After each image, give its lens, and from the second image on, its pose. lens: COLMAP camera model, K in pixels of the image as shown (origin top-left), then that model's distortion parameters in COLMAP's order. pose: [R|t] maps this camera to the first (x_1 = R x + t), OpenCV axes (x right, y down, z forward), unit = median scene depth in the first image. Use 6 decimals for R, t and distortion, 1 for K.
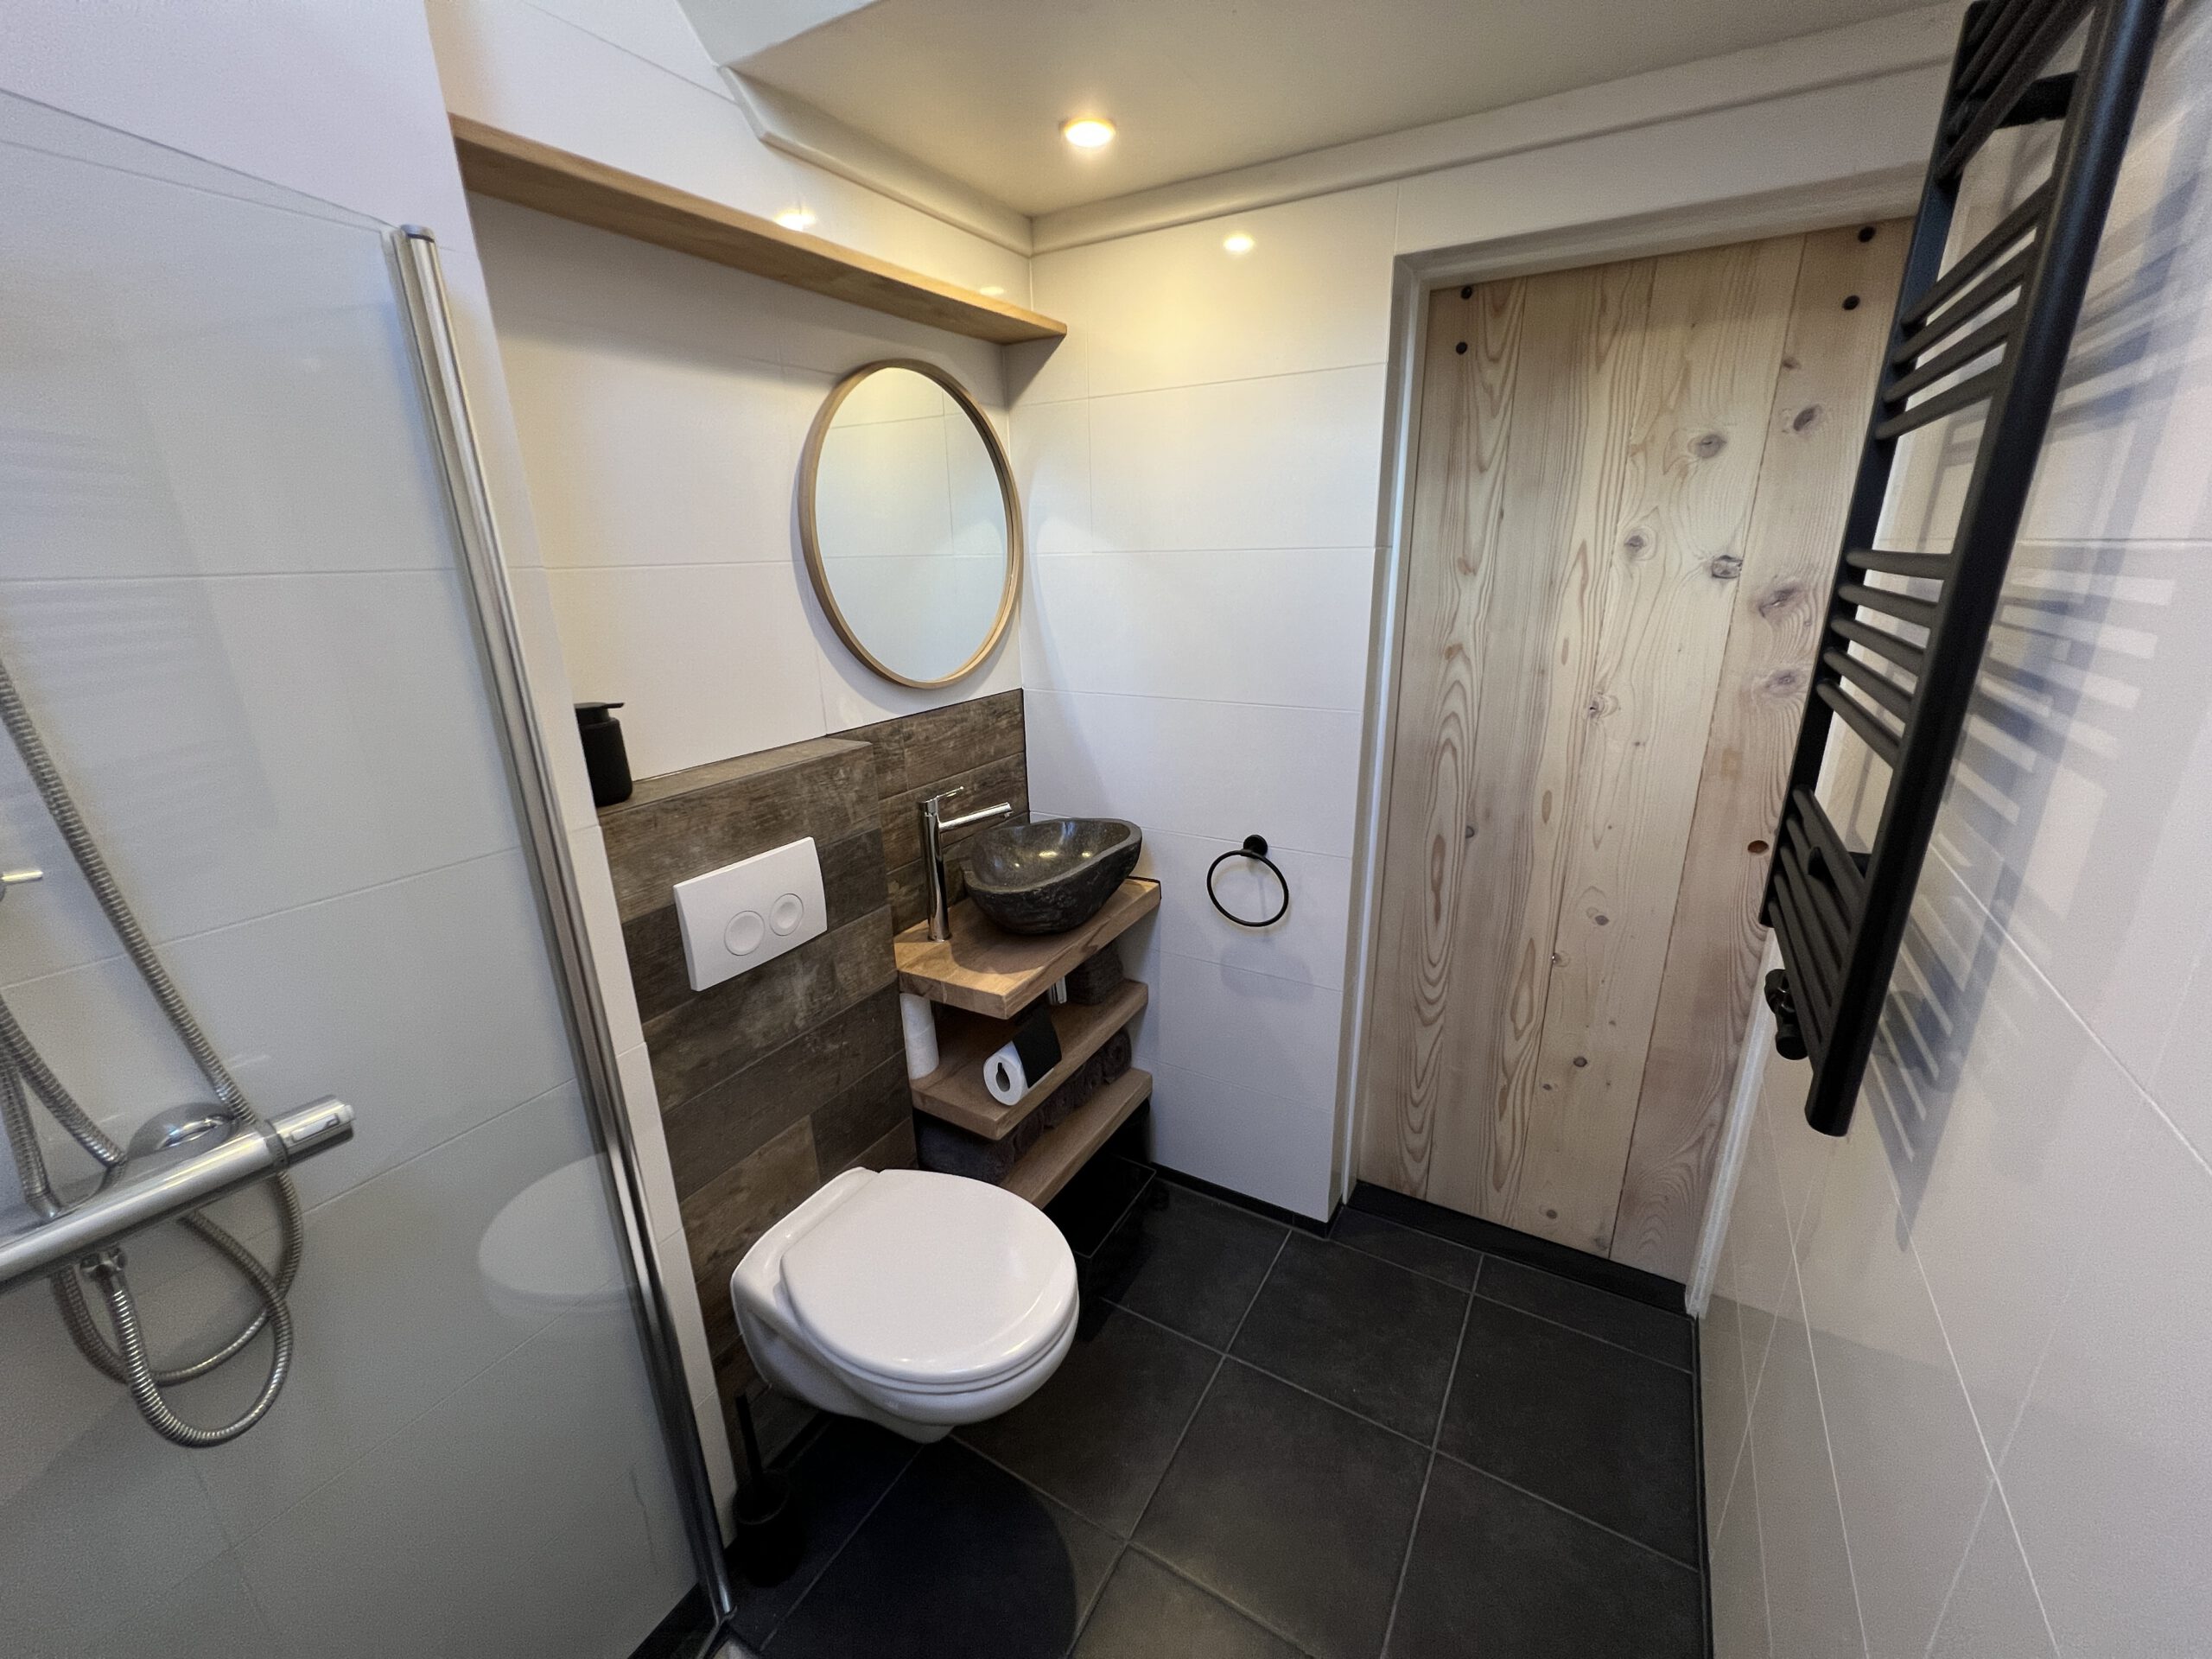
lens RADIAL K [[882.6, 0, 1103.3], [0, 882.6, 837.6], [0, 0, 1]] dist [0.000033, 0.000947]
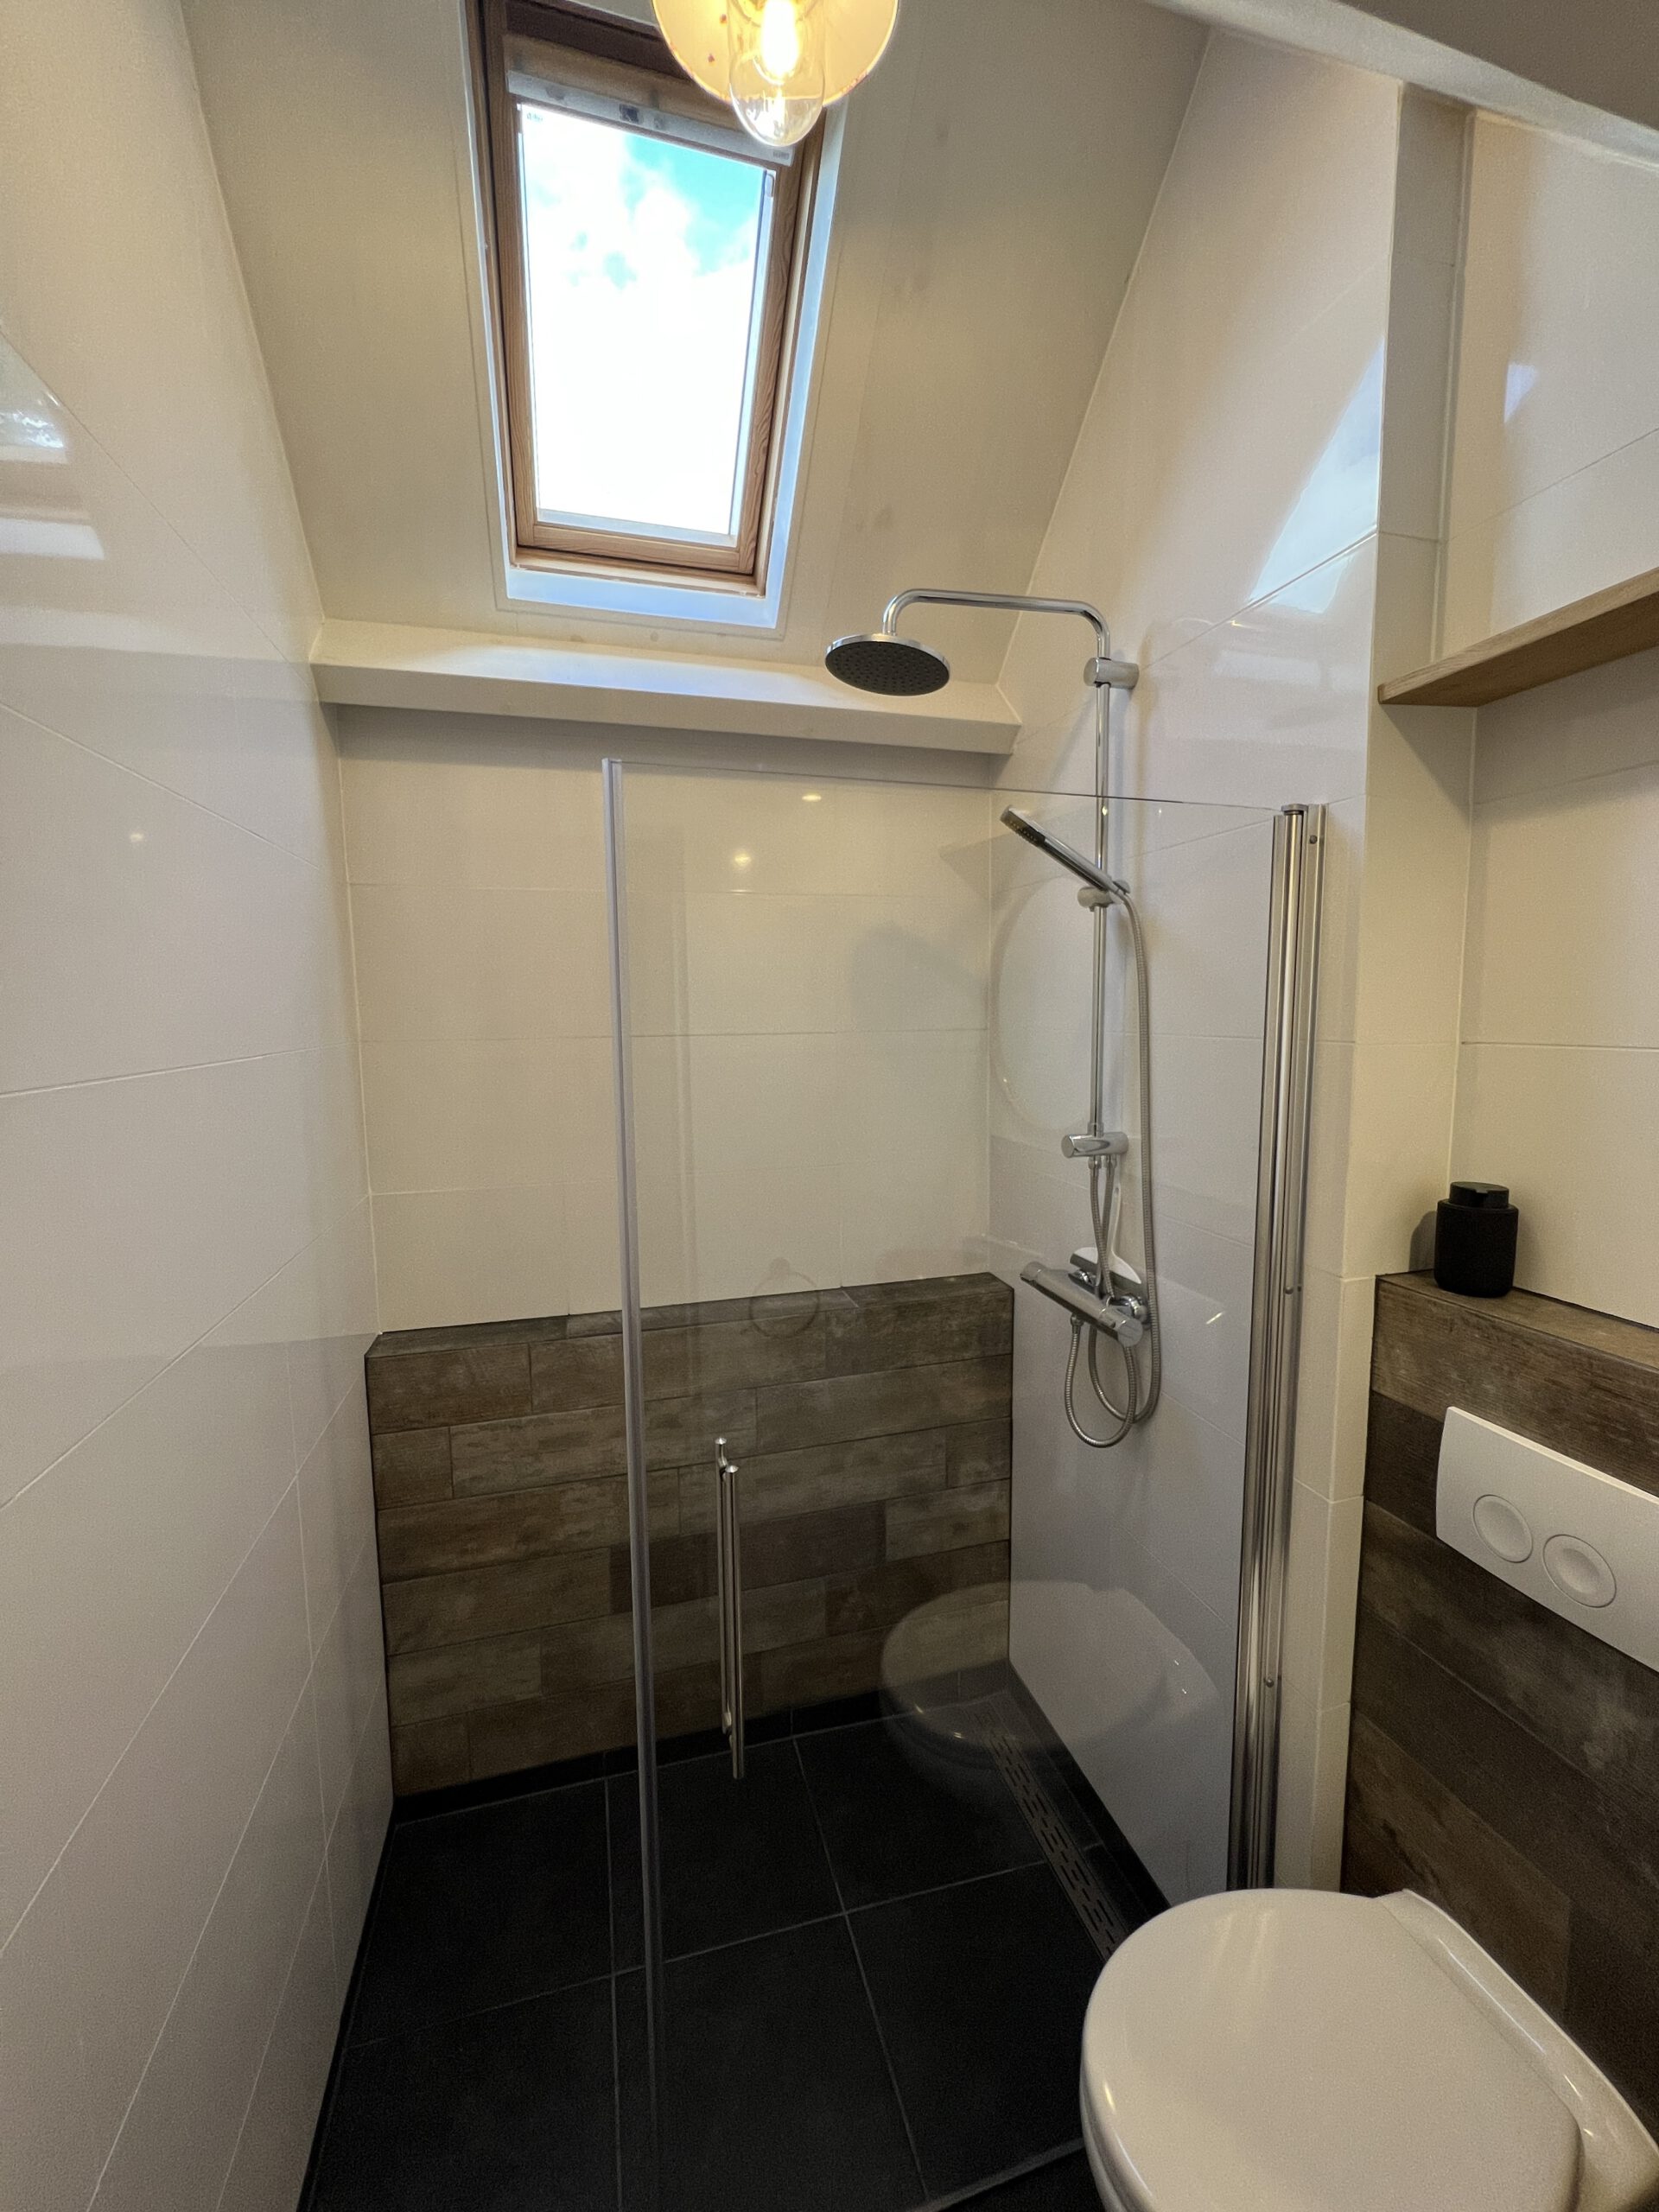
lens RADIAL K [[889.9, 0, 832.7], [0, 889.9, 1108.5], [0, 0, 1]] dist [-0.009215, 0.004326]
pose [[-0.684964, 0.113545, -0.719675, 0.435955], [-0.198965, 0.921084, 0.334691, -0.325146], [0.700884, 0.372441, -0.608317, 0.856244]]
